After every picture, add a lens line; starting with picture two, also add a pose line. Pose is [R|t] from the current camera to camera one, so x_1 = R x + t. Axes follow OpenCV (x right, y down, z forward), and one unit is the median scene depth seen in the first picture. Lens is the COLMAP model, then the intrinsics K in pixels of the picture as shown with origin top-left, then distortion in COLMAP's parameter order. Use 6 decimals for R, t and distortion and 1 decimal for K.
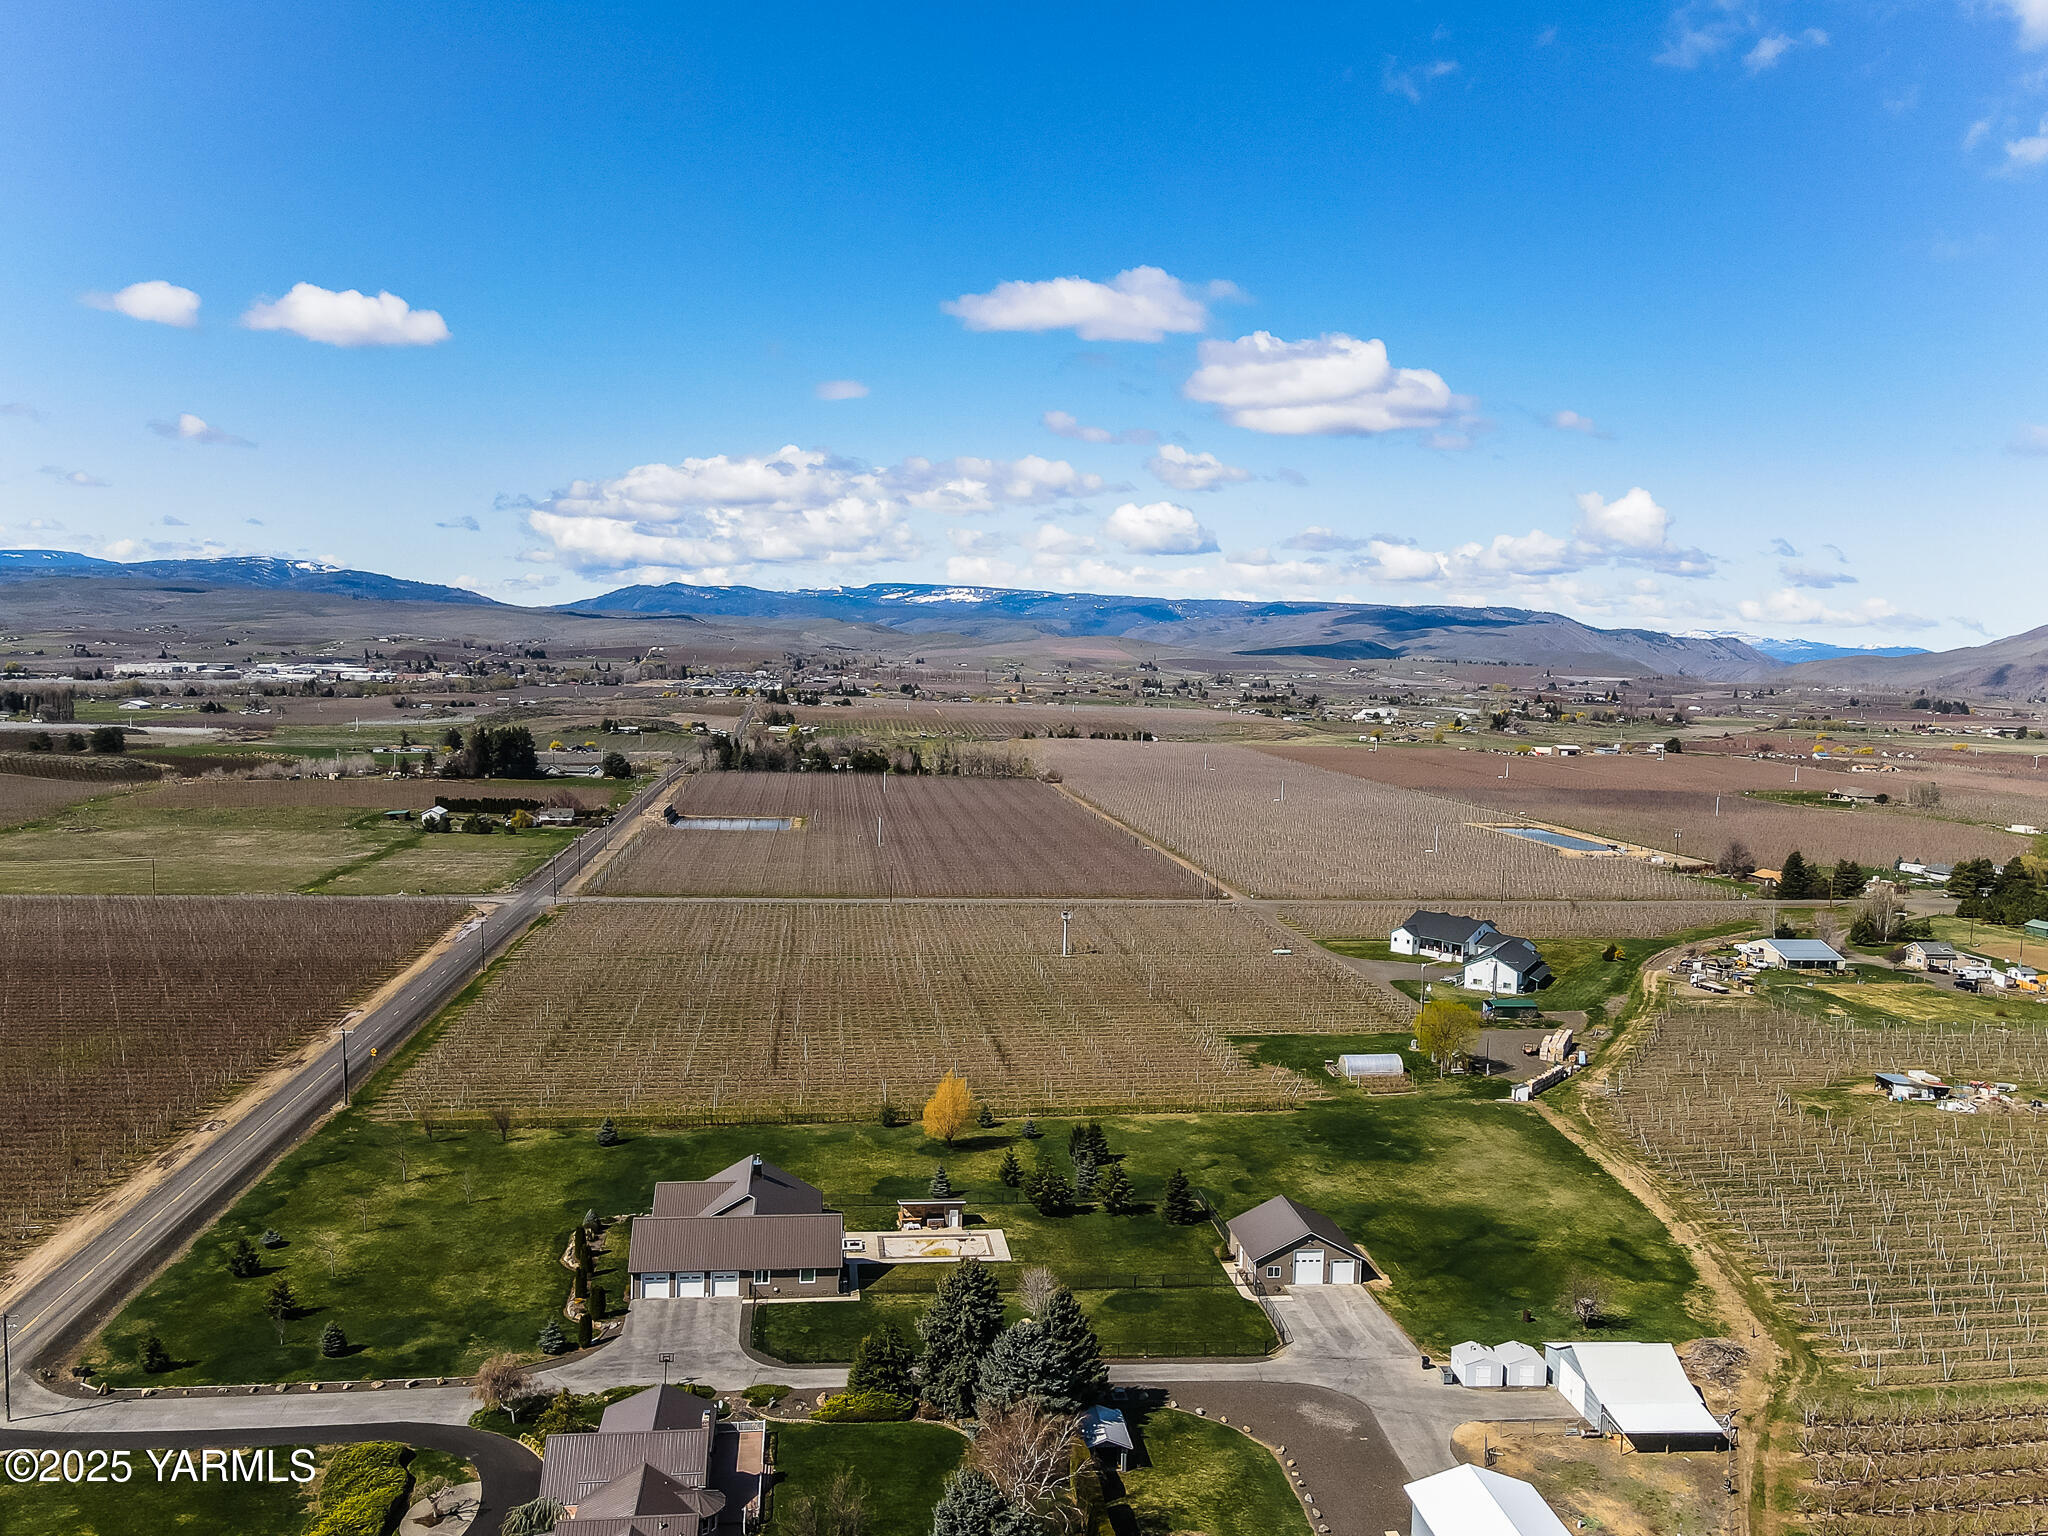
lens RADIAL K [[1552.2, 0, 1017.3], [0, 1552.2, 663.4], [0, 0, 1]] dist [0.012285, 0.003432]
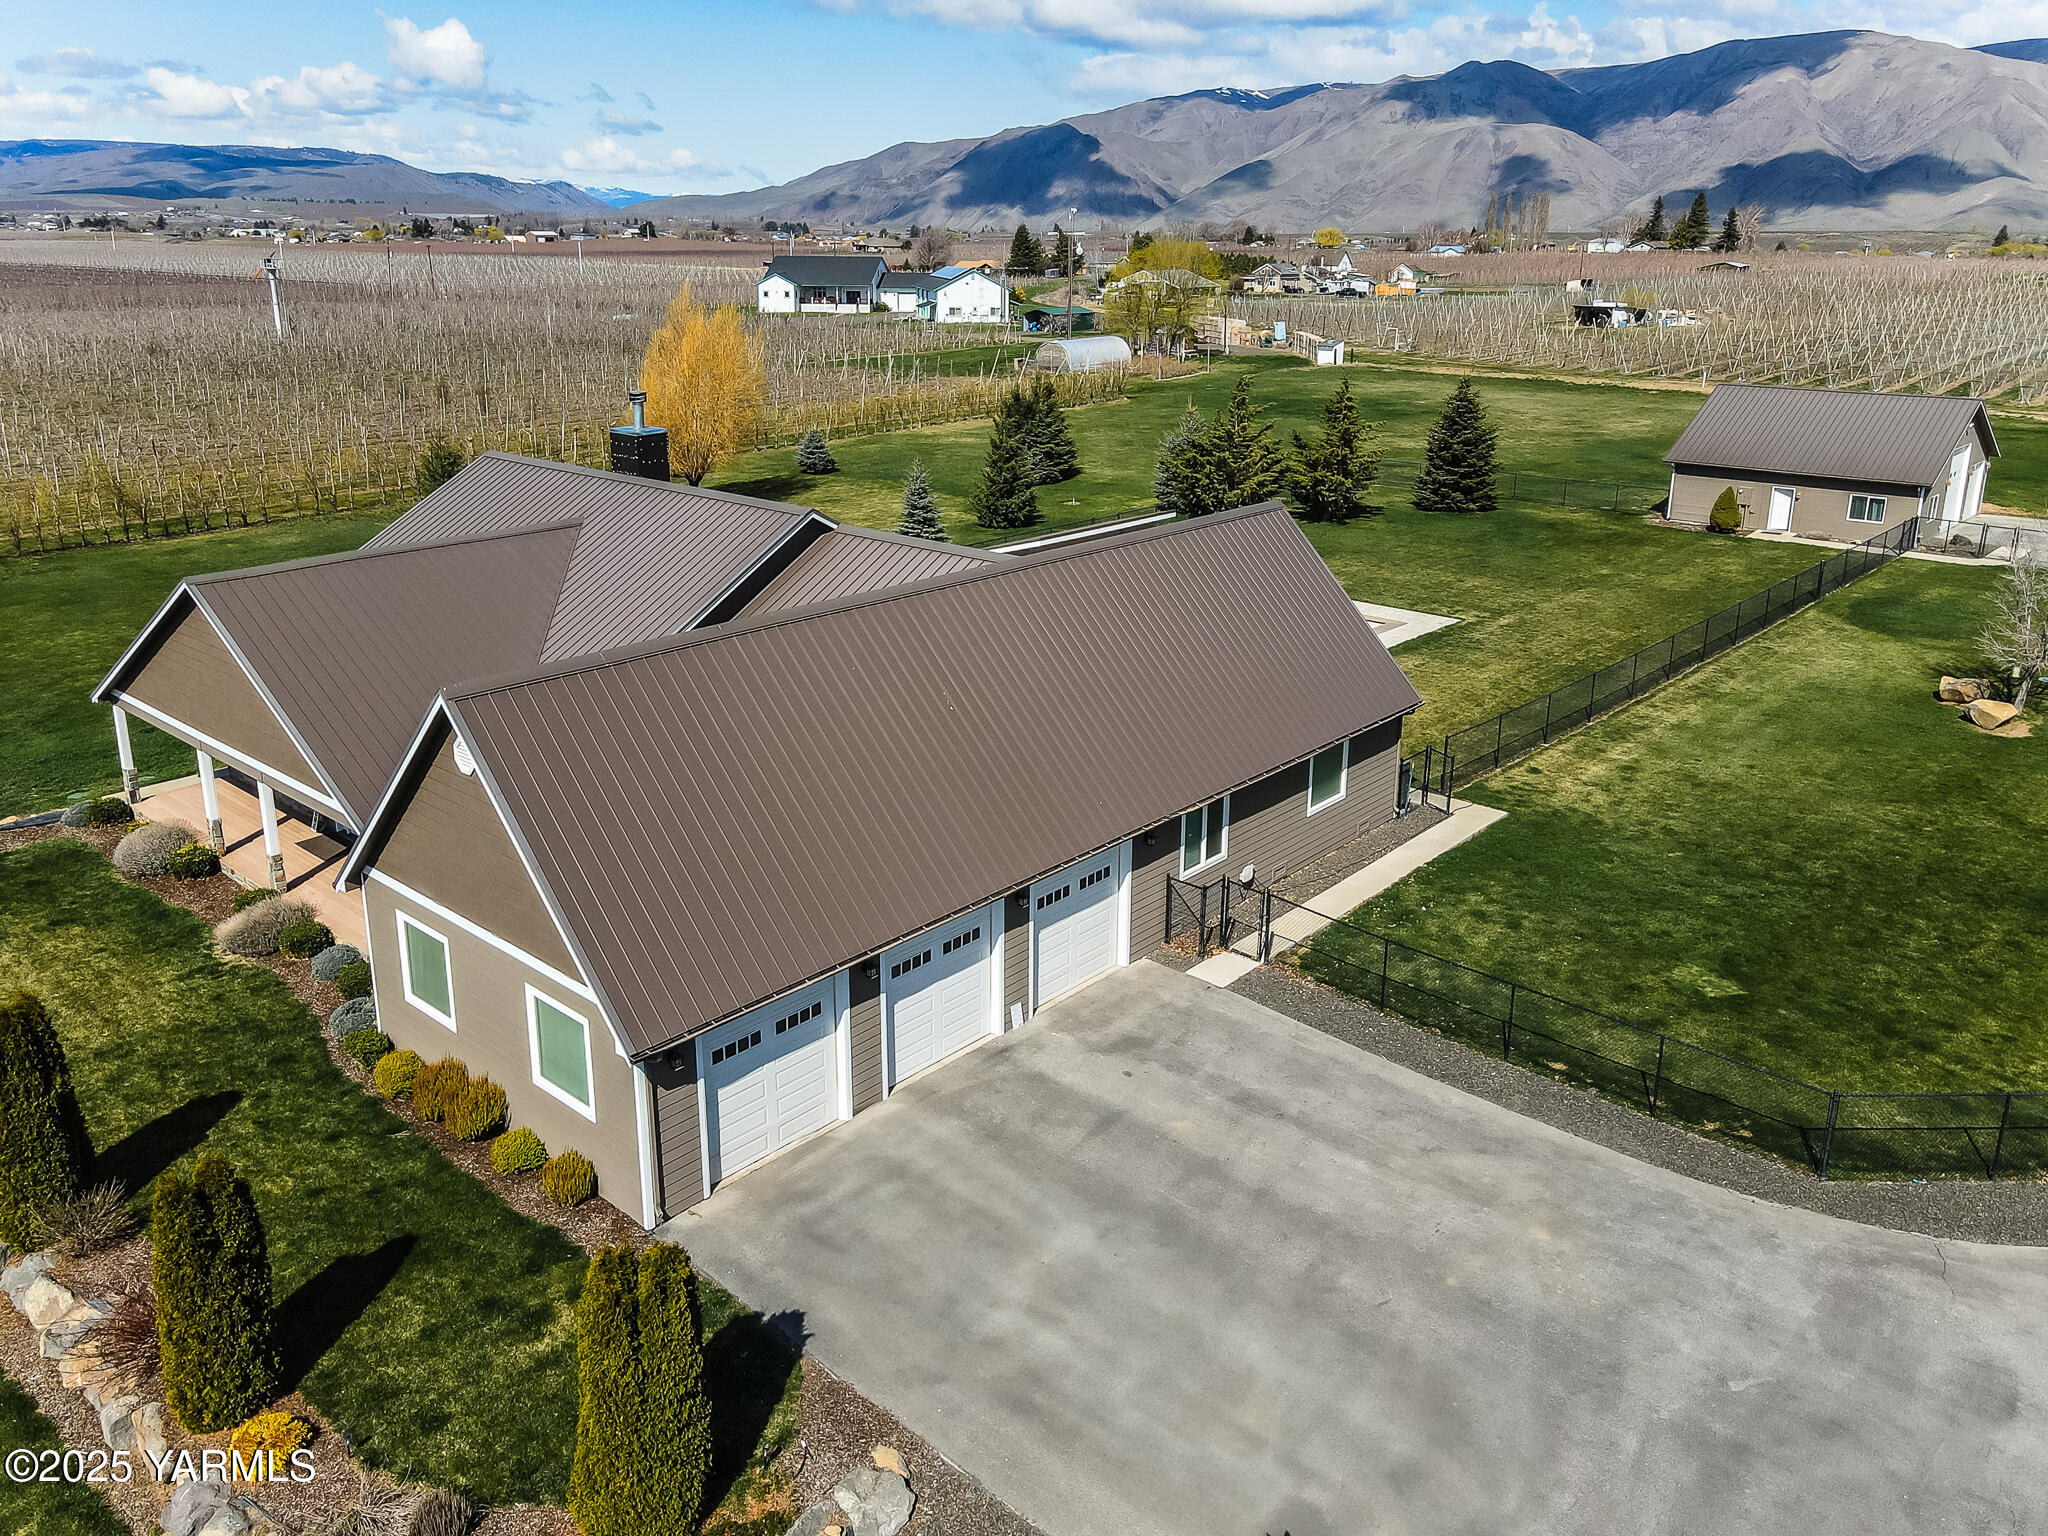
lens RADIAL K [[1552.2, 0, 1017.3], [0, 1552.2, 663.4], [0, 0, 1]] dist [0.012285, 0.003432]
pose [[0.760435, -0.199982, 0.617856, -0.209311], [0.021995, 0.958790, 0.283263, 0.228119], [-0.649042, -0.201813, 0.733496, 0.627110]]
